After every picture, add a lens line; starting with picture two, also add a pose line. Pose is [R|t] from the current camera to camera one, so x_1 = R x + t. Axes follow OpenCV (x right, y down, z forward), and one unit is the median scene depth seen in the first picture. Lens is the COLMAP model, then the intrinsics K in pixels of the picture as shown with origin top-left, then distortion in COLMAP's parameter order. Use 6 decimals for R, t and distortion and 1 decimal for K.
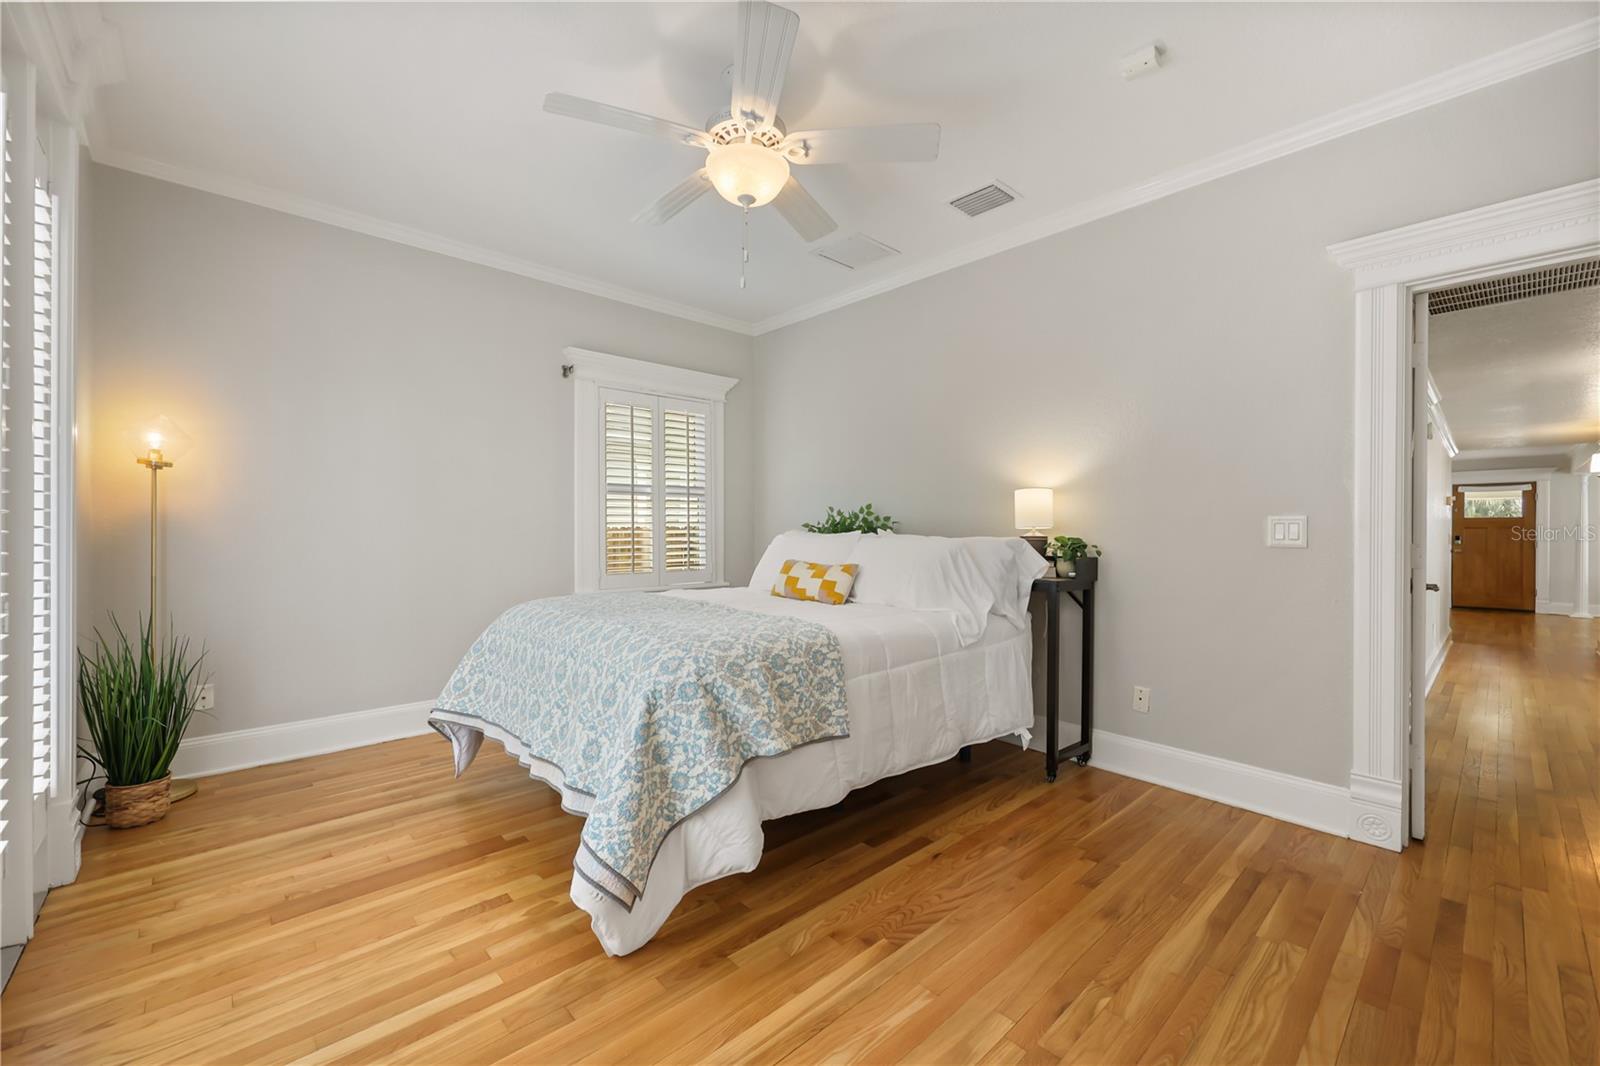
lens RADIAL K [[648.1, 0, 805.9], [0, 648.1, 532.6], [0, 0, 1]] dist [-0.000651, 0.000135]
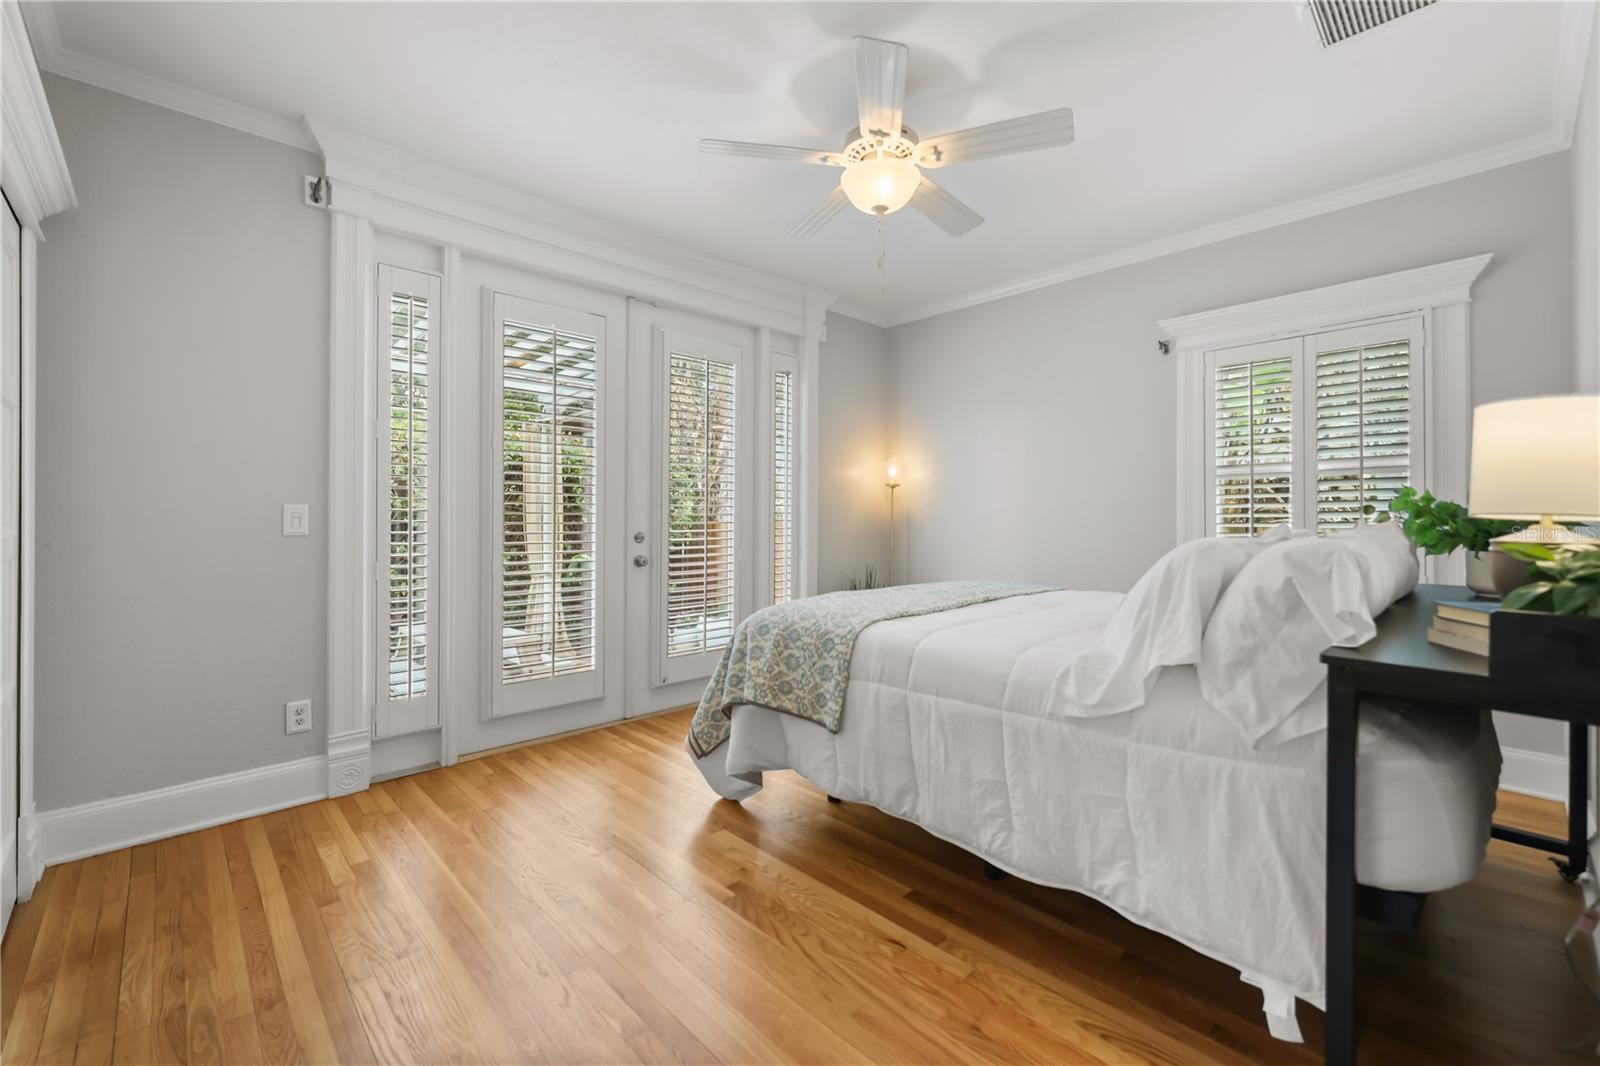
lens RADIAL K [[660.1, 0, 800.2], [0, 660.1, 524.6], [0, 0, 1]] dist [0.000130, 0.000184]
pose [[0.013502, 0.001210, -0.999908, 0.981147], [-0.007470, 0.999971, 0.001110, 0.001825], [0.999881, 0.007454, 0.013511, 0.868980]]
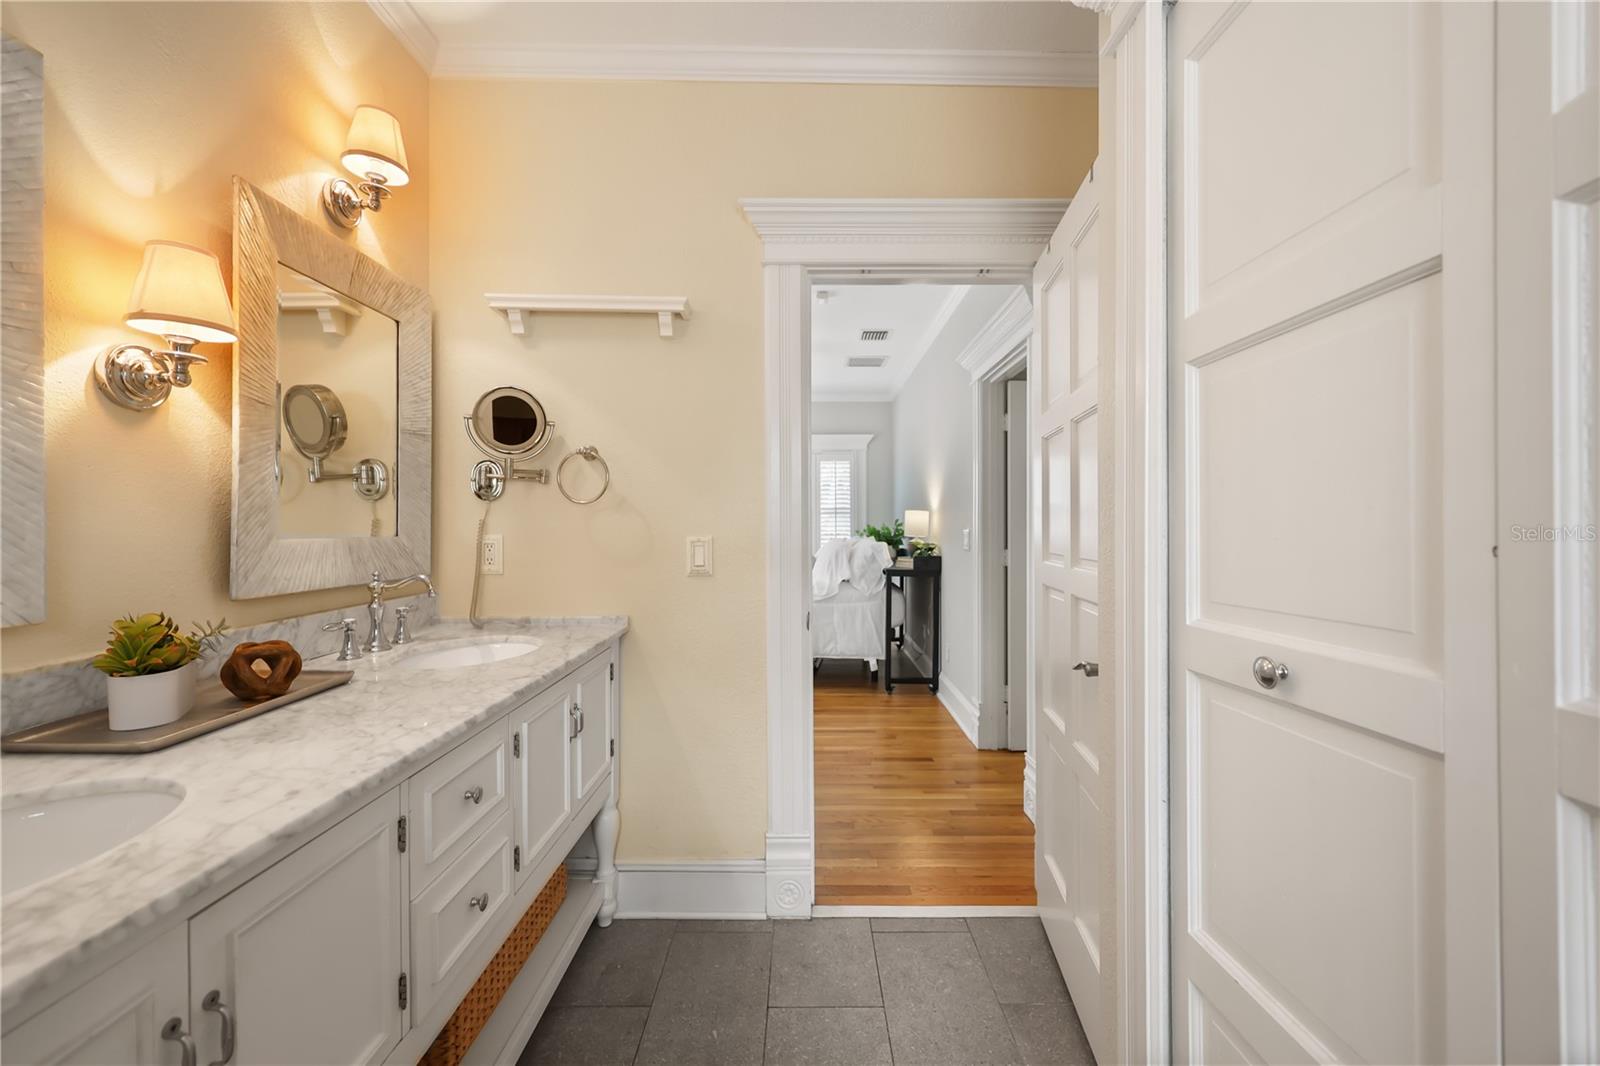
lens RADIAL K [[648.1, 0, 805.9], [0, 648.1, 532.6], [0, 0, 1]] dist [-0.000651, 0.000135]
pose [[0.739035, -0.004355, -0.673653, 1.669882], [-0.005988, 0.999897, -0.013034, 0.011459], [0.673640, 0.013666, 0.738933, -0.399569]]
